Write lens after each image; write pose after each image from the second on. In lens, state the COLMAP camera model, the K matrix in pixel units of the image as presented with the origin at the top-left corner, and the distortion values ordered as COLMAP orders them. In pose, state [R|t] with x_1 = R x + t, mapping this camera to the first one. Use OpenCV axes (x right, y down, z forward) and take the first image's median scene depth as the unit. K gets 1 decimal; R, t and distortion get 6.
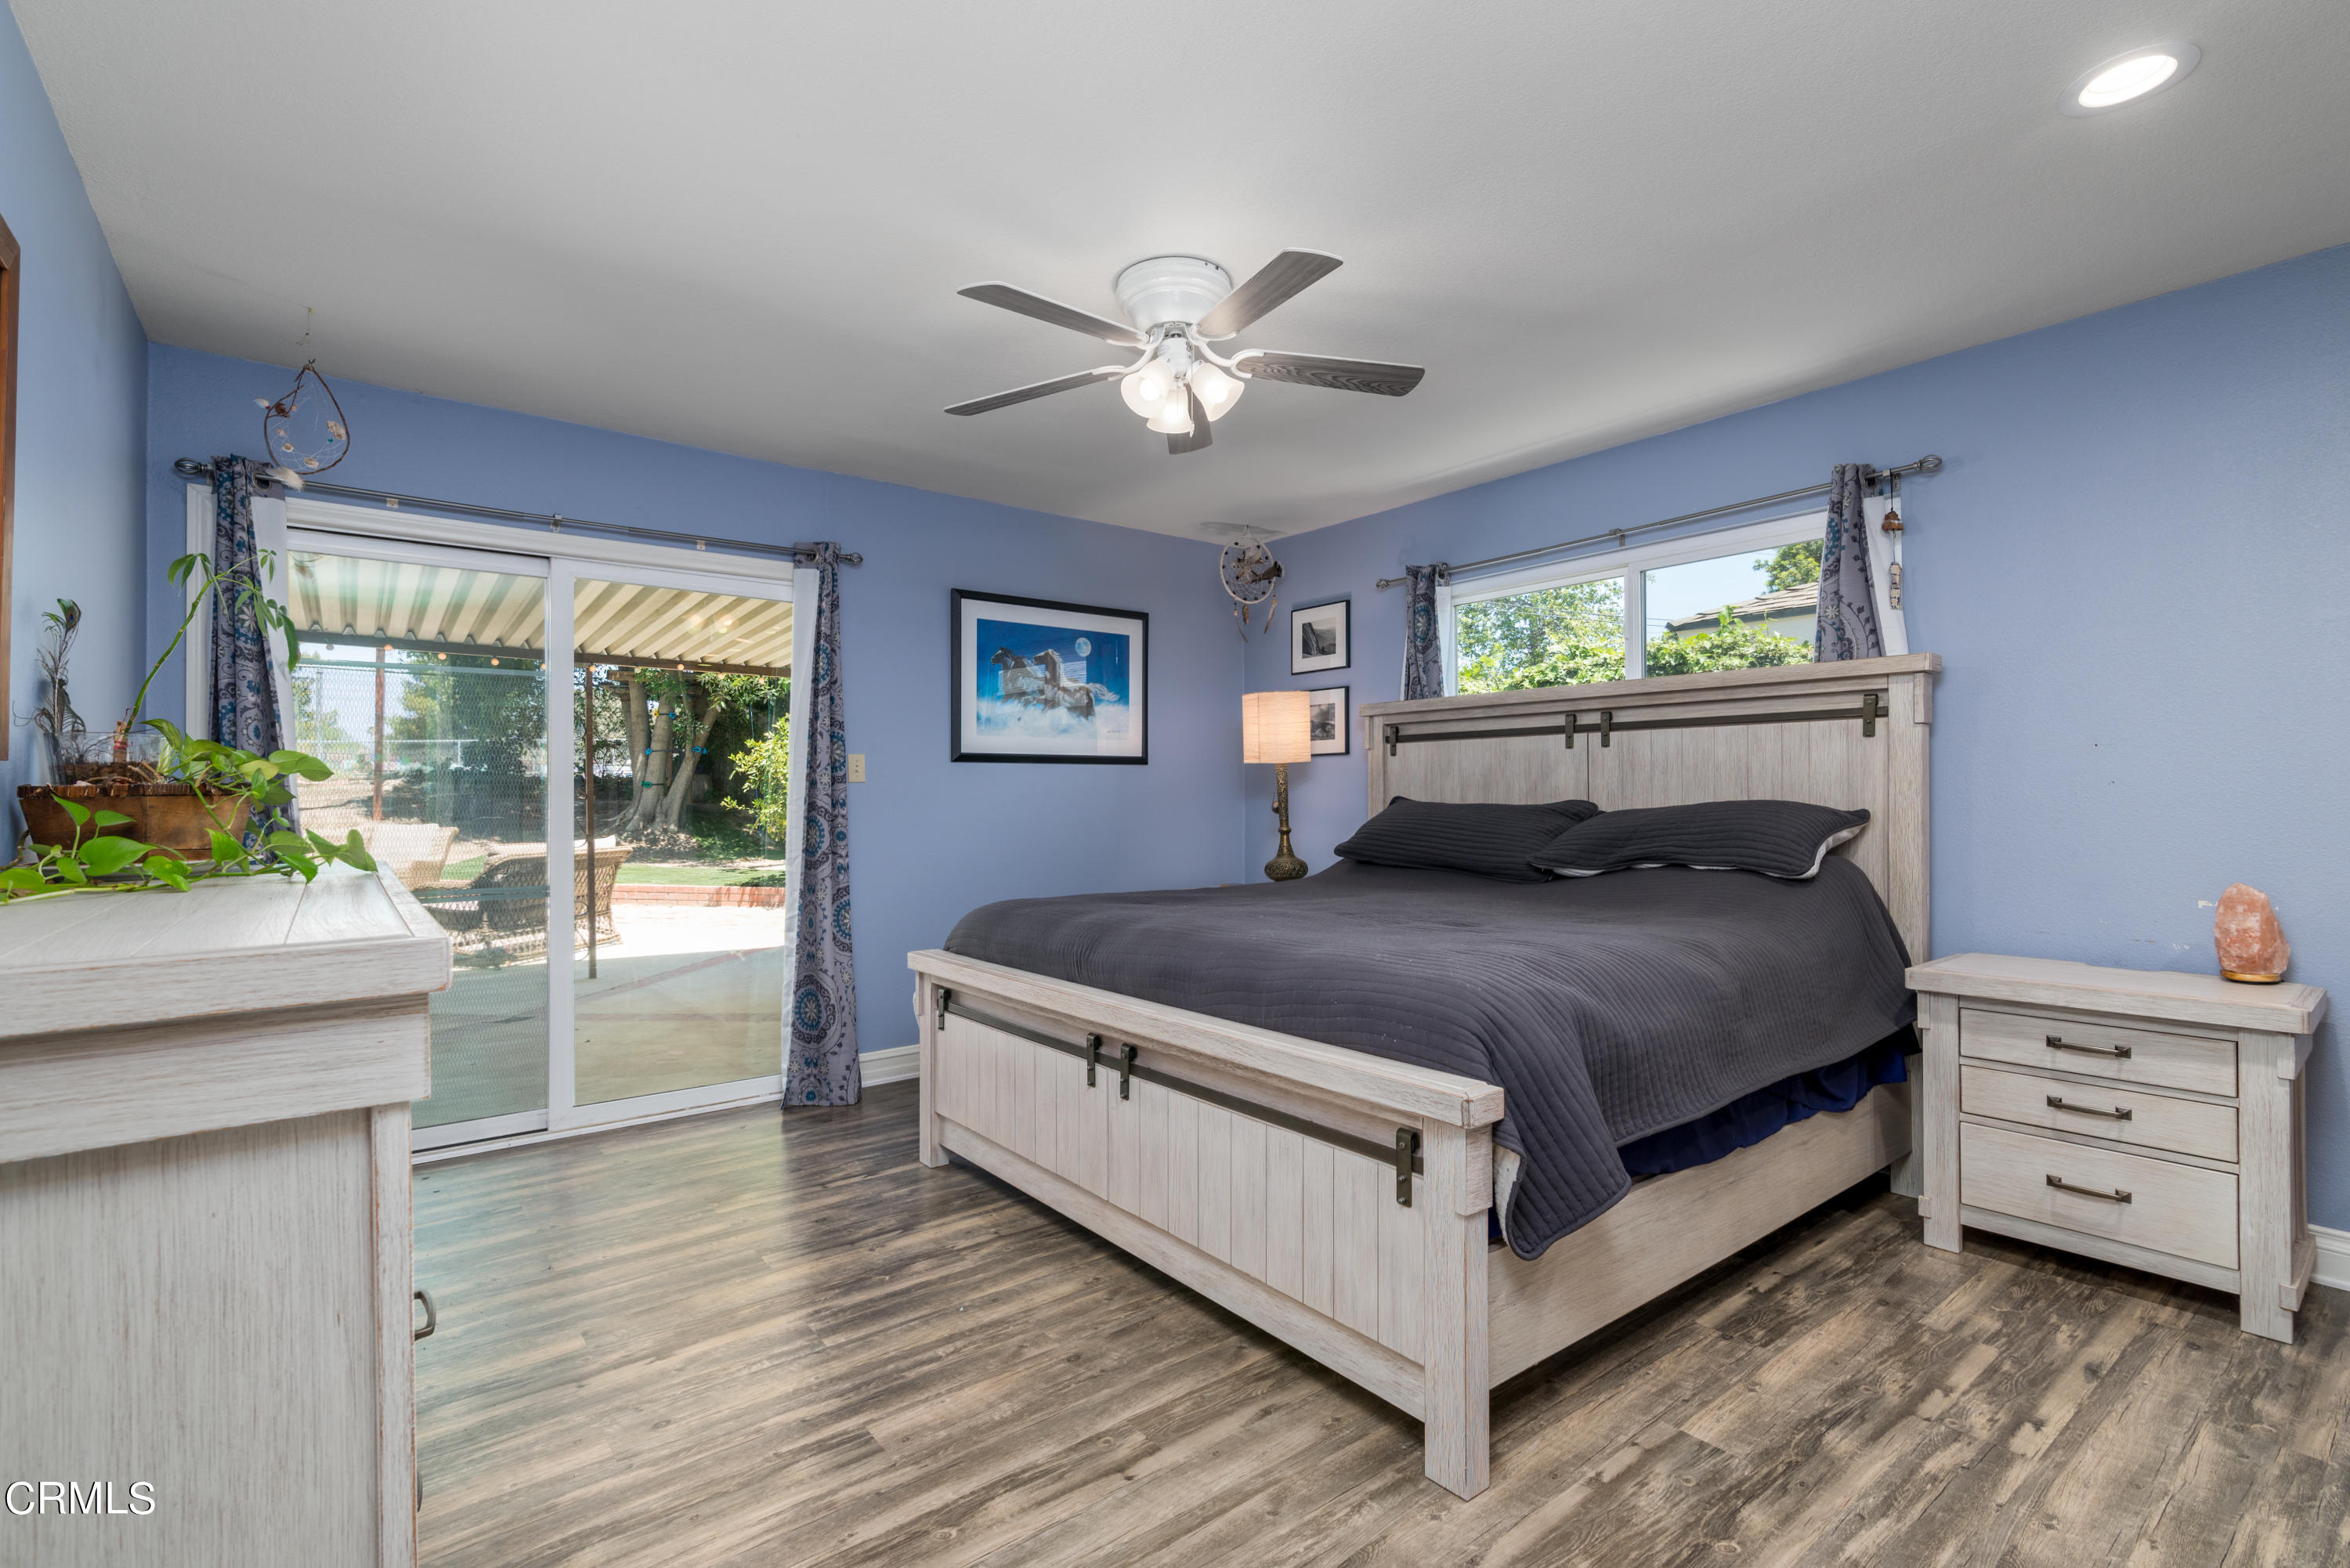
lens RADIAL K [[1076.5, 0, 1177.2], [0, 1076.5, 784.3], [0, 0, 1]] dist [0.003481, -0.000146]
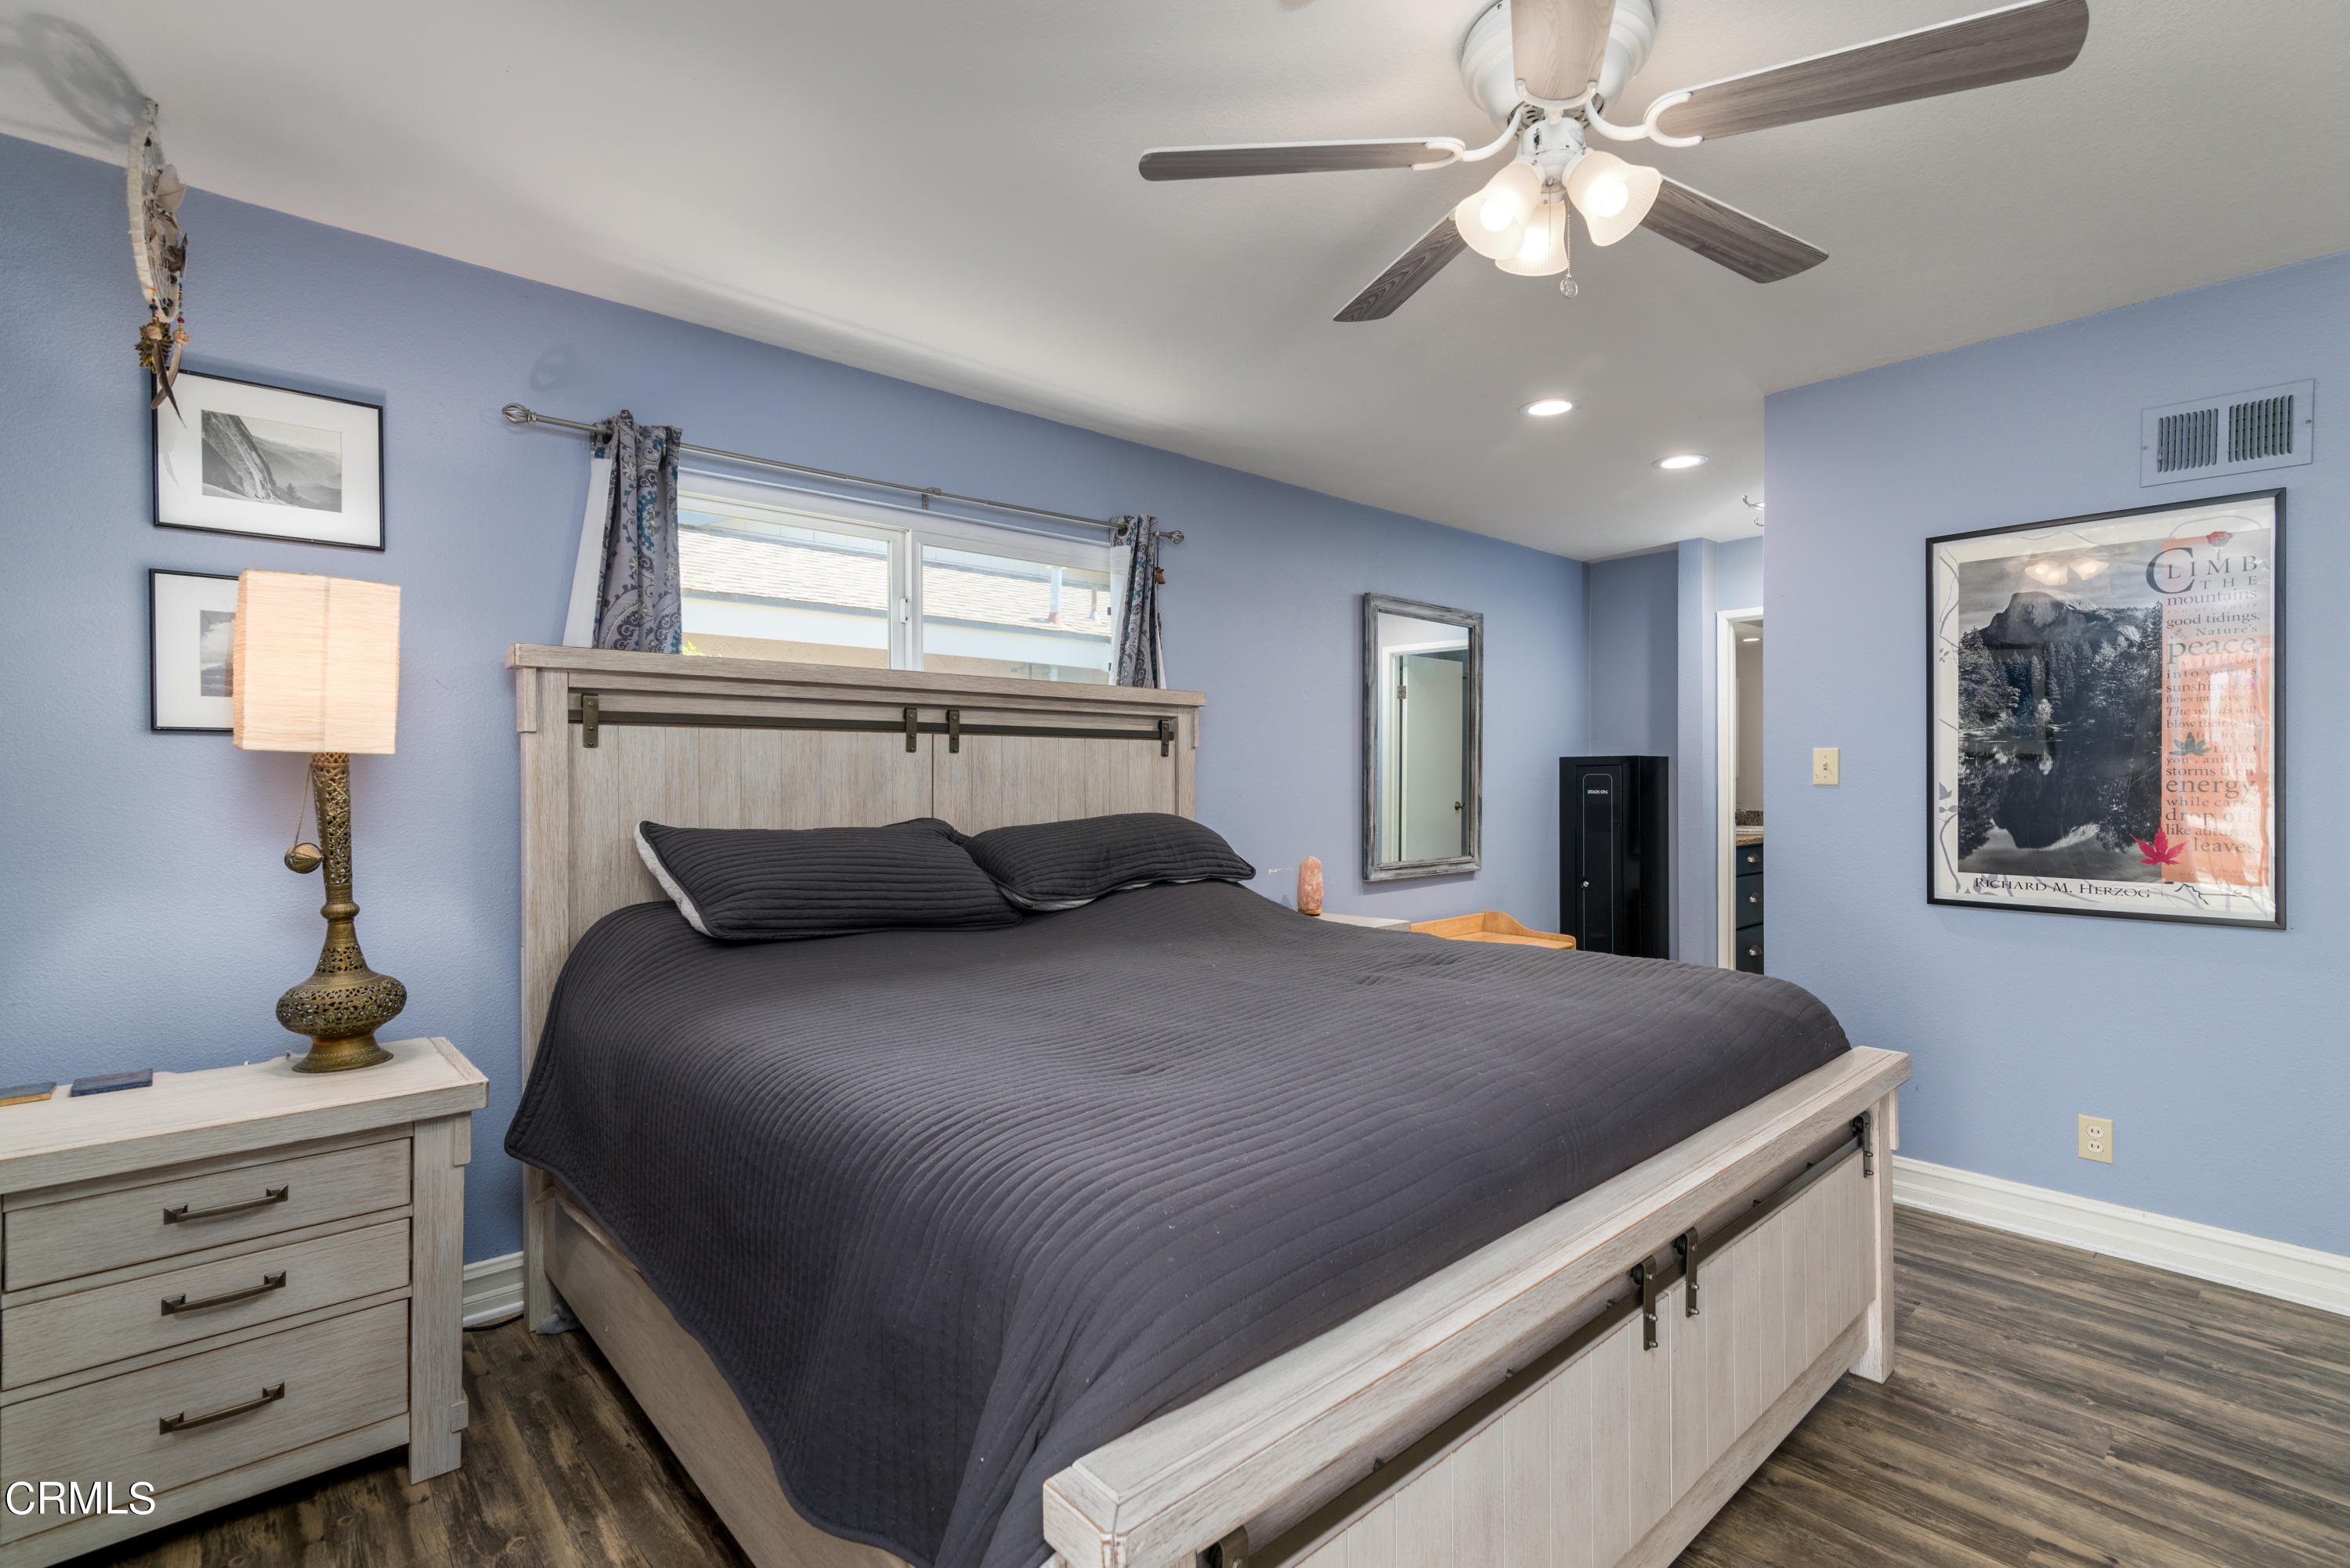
lens RADIAL K [[1076.5, 0, 1177.2], [0, 1076.5, 784.3], [0, 0, 1]] dist [0.003481, -0.000146]
pose [[-0.066811, -0.004805, 0.997754, -0.408792], [-0.010127, 0.999940, 0.004138, -0.014591], [-0.997714, -0.009828, -0.066856, 0.827406]]
